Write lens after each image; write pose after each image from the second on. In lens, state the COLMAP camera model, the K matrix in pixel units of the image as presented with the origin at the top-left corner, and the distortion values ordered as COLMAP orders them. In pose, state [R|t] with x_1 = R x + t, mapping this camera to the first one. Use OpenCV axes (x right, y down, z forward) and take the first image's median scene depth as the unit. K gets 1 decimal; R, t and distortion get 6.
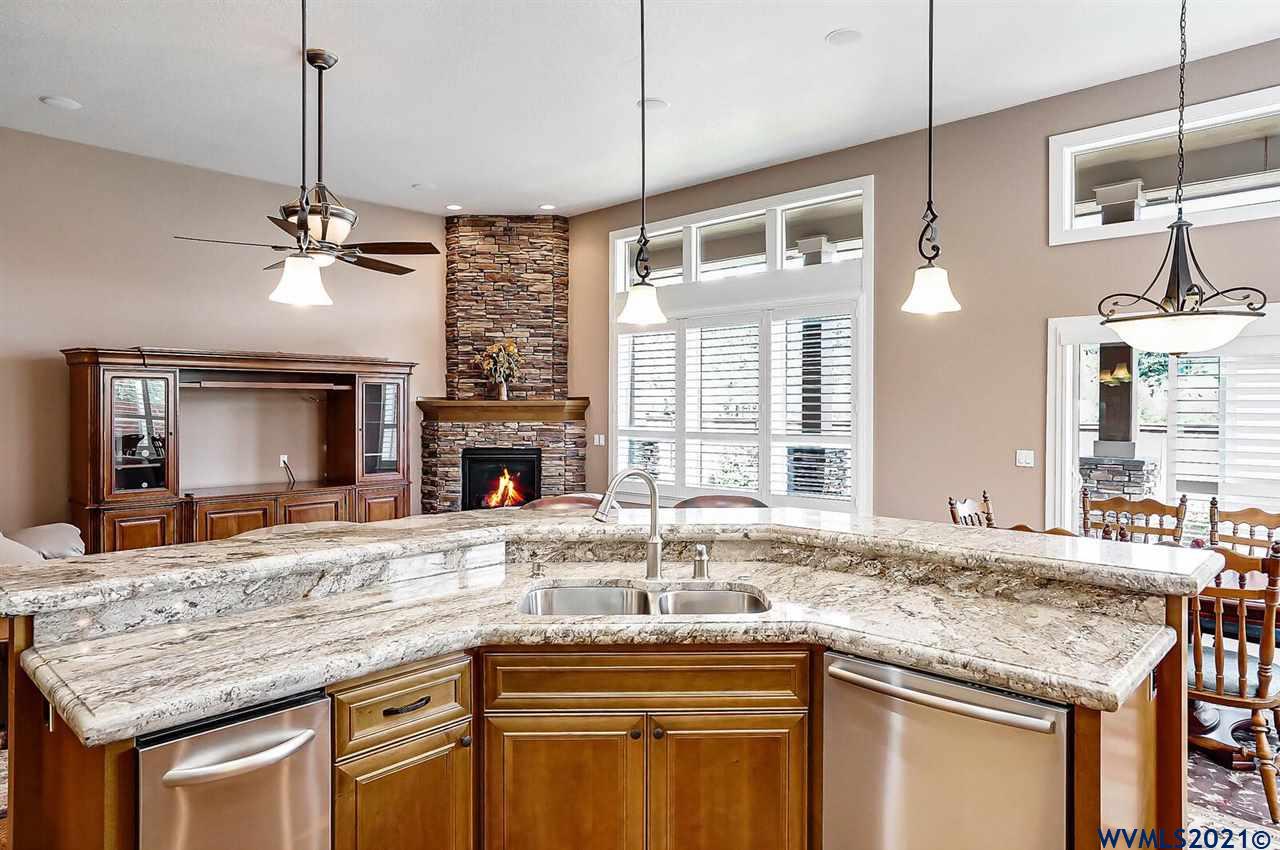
lens RADIAL K [[773.2, 0, 639.9], [0, 773.2, 415.5], [0, 0, 1]] dist [0.001003, 0.000858]
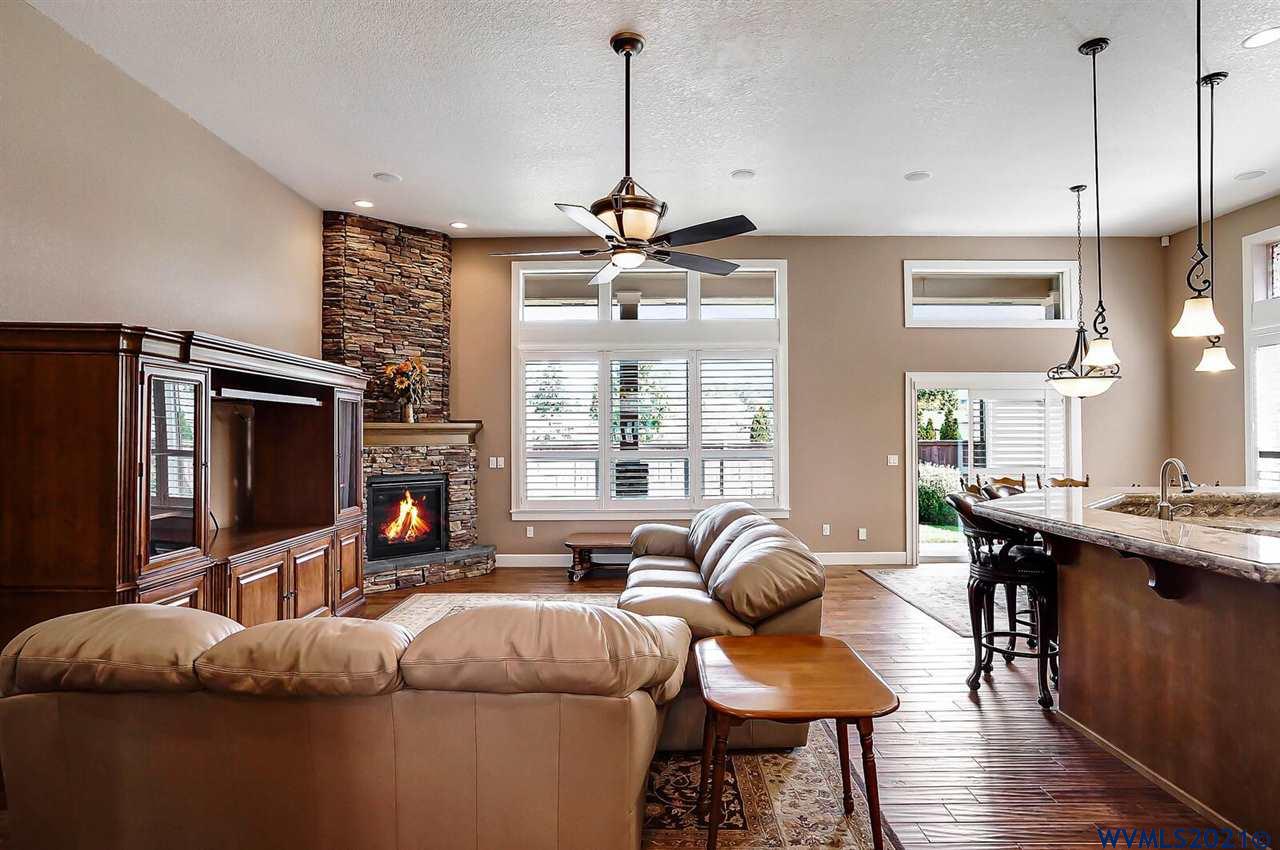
lens RADIAL K [[656.8, 0, 641.8], [0, 656.8, 428.1], [0, 0, 1]] dist [-0.019819, 0.000698]
pose [[0.736513, 0.001042, 0.676423, -0.488605], [0.015834, 0.999698, -0.018780, 0.005700], [-0.676239, 0.024542, 0.736274, 0.231276]]
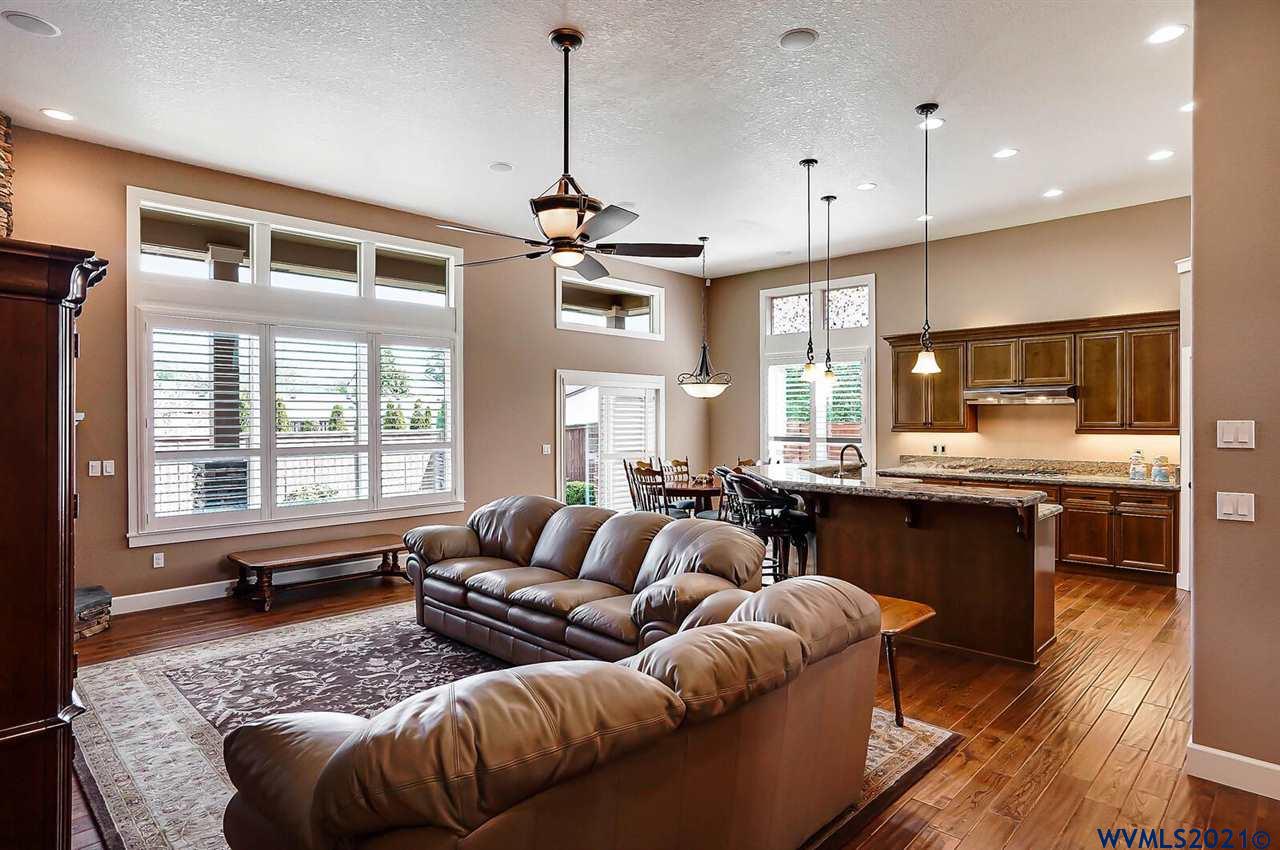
lens RADIAL K [[689.1, 0, 620.0], [0, 689.1, 425.1], [0, 0, 1]] dist [0.000005, 0.001162]
pose [[0.054473, -0.012299, 0.998439, -0.649031], [0.015999, 0.999807, 0.011443, -0.007302], [-0.998387, 0.015351, 0.054659, 0.481860]]
